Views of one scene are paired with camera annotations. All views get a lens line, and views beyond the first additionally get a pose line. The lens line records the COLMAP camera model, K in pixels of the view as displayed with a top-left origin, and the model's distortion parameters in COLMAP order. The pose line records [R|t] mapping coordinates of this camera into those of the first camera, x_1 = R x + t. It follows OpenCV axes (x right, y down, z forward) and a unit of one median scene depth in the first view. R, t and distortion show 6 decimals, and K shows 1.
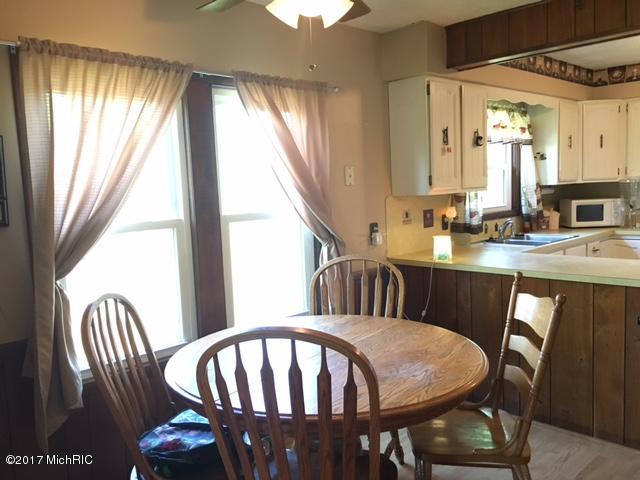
lens RADIAL K [[552.5, 0, 320.0], [0, 552.5, 240.0], [0, 0, 1]] dist [0.053926, -0.085061]
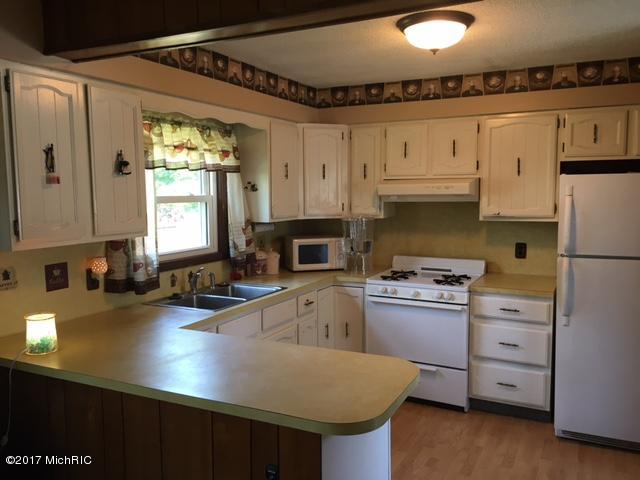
lens RADIAL K [[552.5, 0, 320.0], [0, 552.5, 240.0], [0, 0, 1]] dist [0.053926, -0.085061]
pose [[0.941822, 0.004361, 0.336085, 0.220825], [0.002344, 0.999806, -0.019541, -0.056900], [-0.336105, 0.019192, 0.941629, 0.204988]]
